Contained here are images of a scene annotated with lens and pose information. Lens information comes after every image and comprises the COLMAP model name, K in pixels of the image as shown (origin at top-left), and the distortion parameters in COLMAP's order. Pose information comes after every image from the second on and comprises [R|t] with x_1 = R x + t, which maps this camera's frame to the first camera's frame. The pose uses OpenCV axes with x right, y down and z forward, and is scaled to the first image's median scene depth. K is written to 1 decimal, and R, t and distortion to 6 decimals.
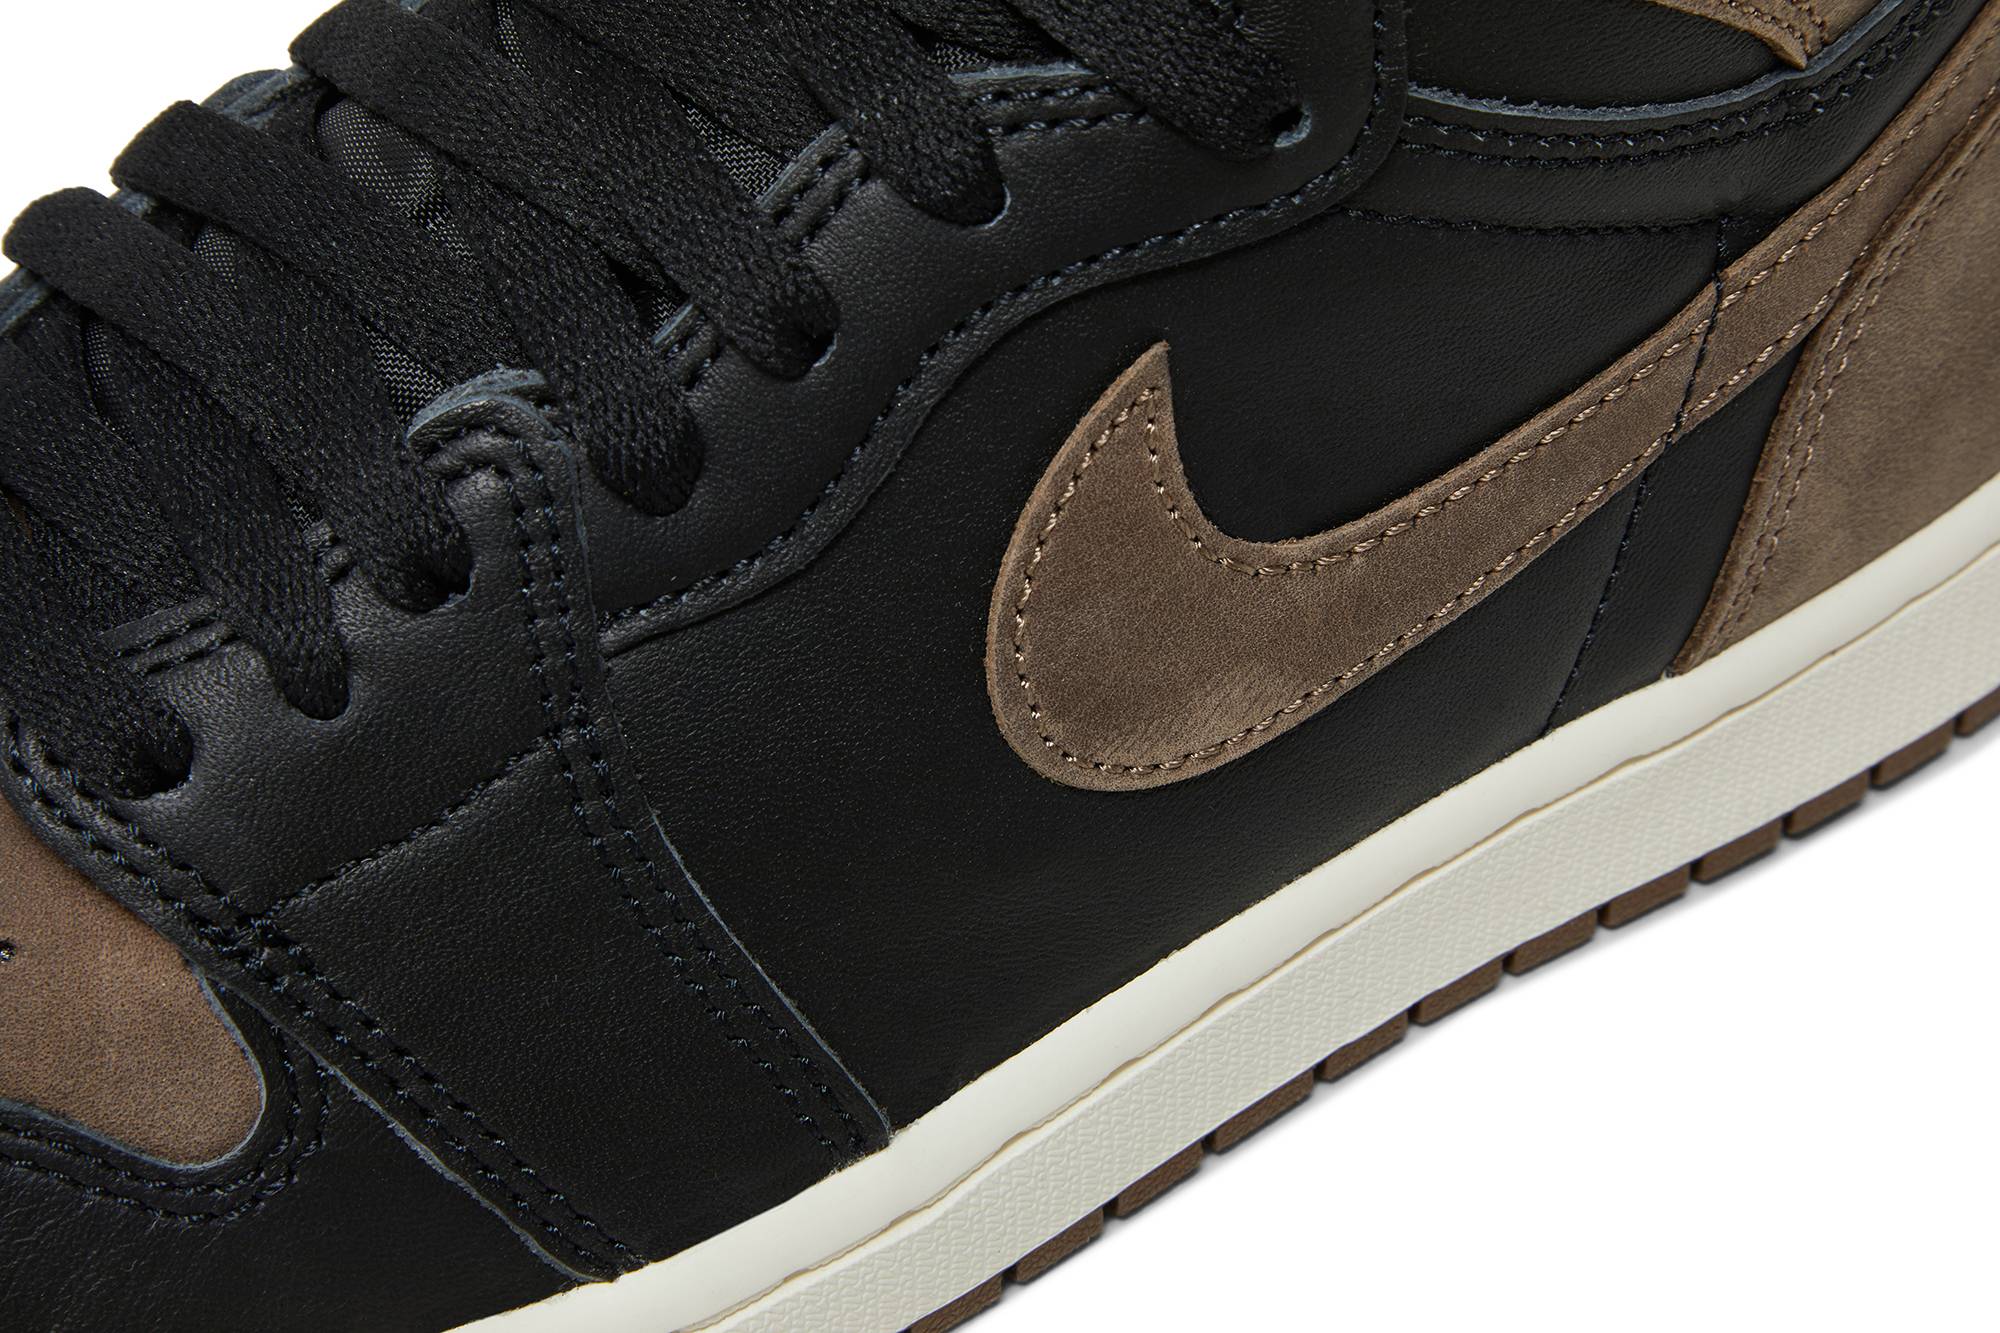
lens RADIAL K [[5040.9, 0, 1000.0], [0, 5040.9, 666.5], [0, 0, 1]] dist [-0.191793, 0.039596]
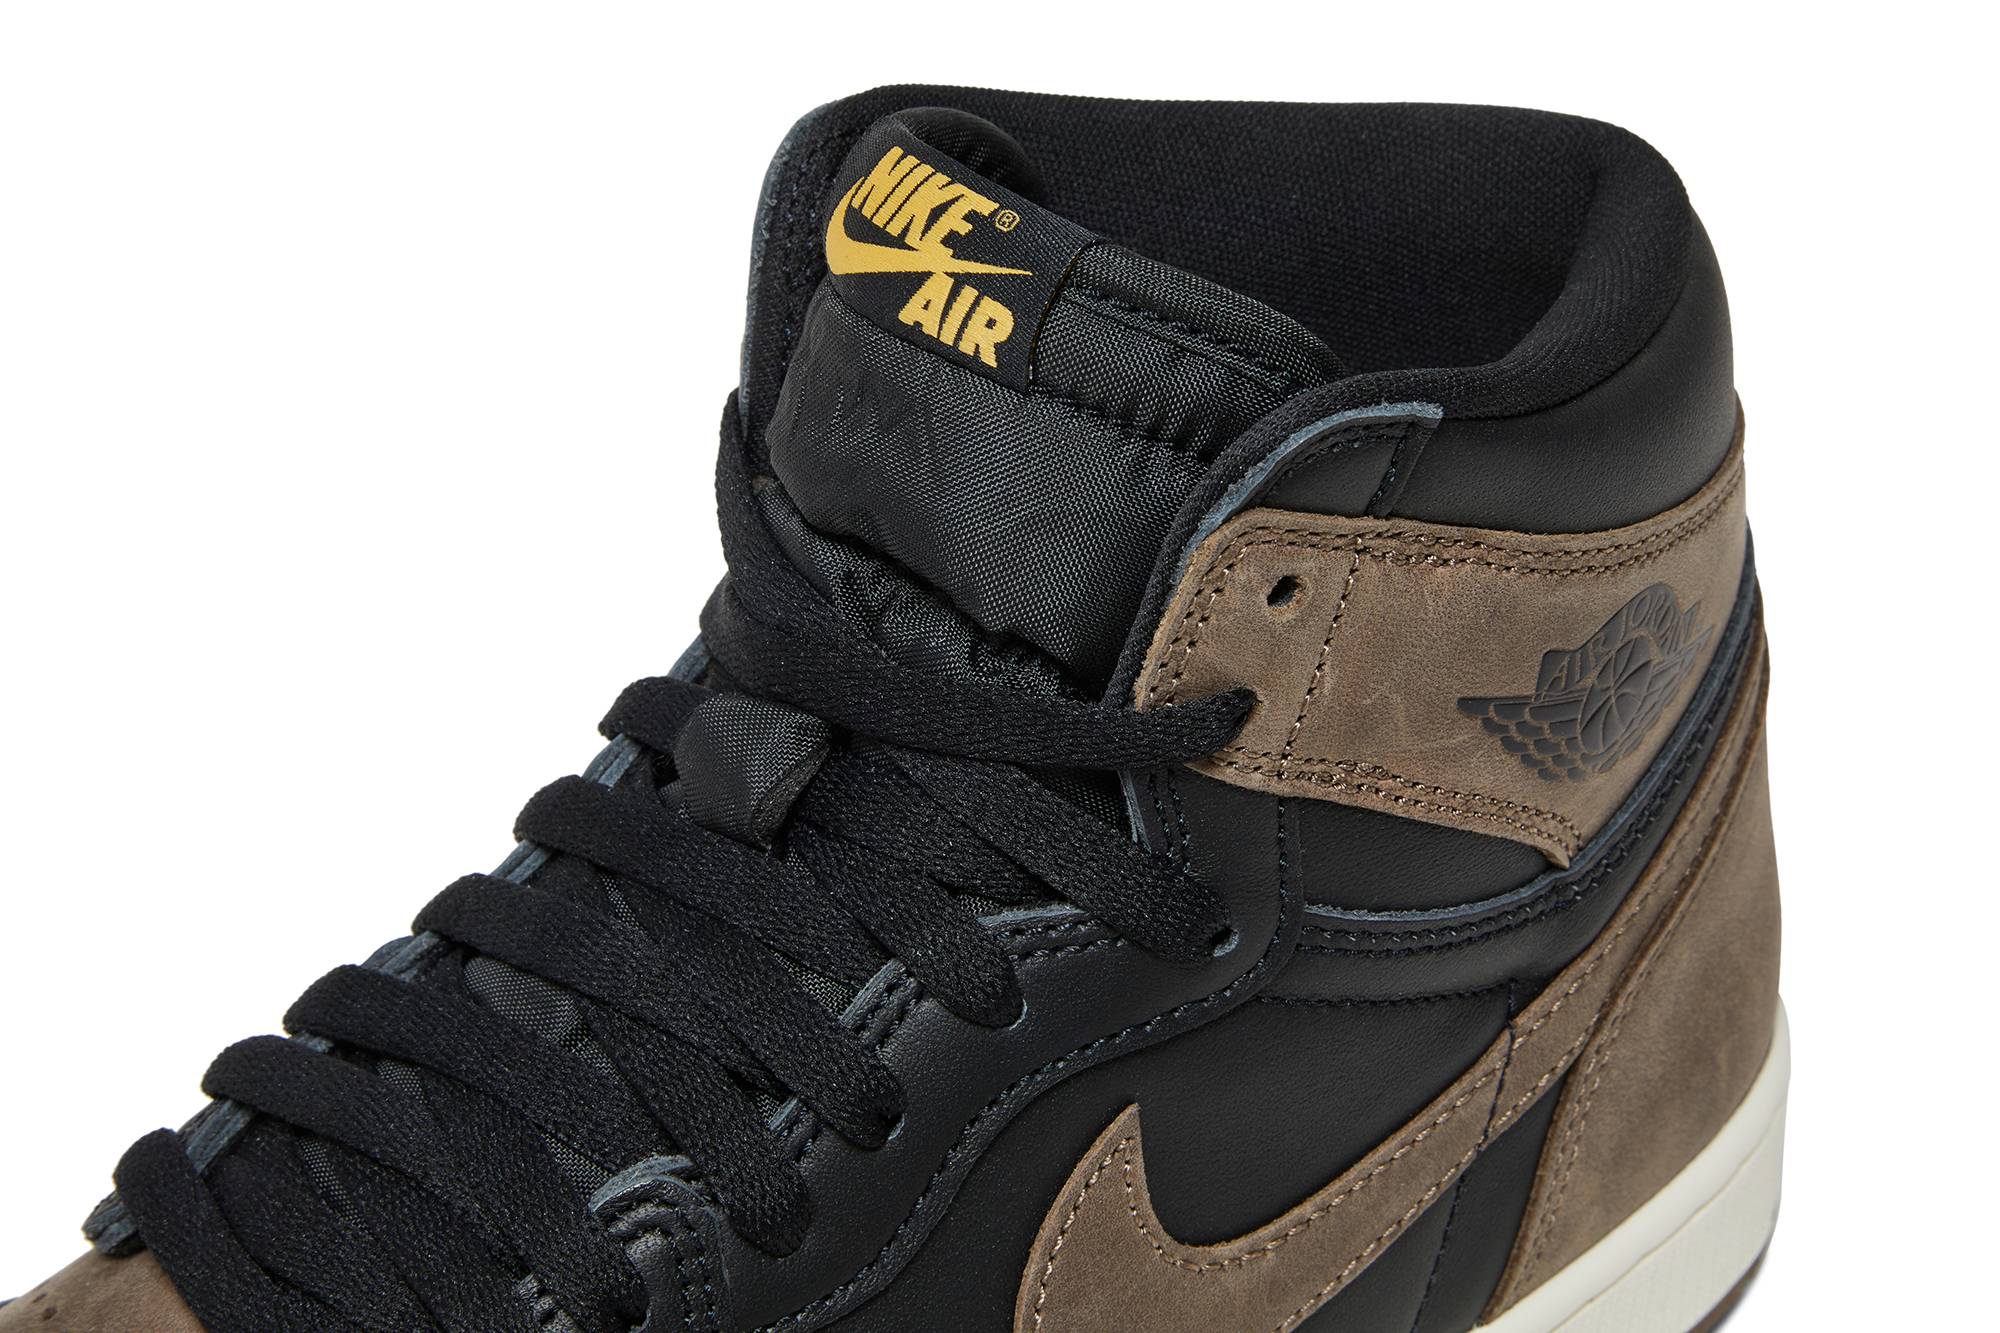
lens RADIAL K [[5040.9, 0, 1000.0], [0, 5040.9, 666.5], [0, 0, 1]] dist [-0.191793, 0.039596]
pose [[0.989256, -0.054347, 0.135719, -0.179640], [0.073137, 0.987792, -0.137541, 0.002976], [-0.126587, 0.145989, 0.981154, -0.339757]]
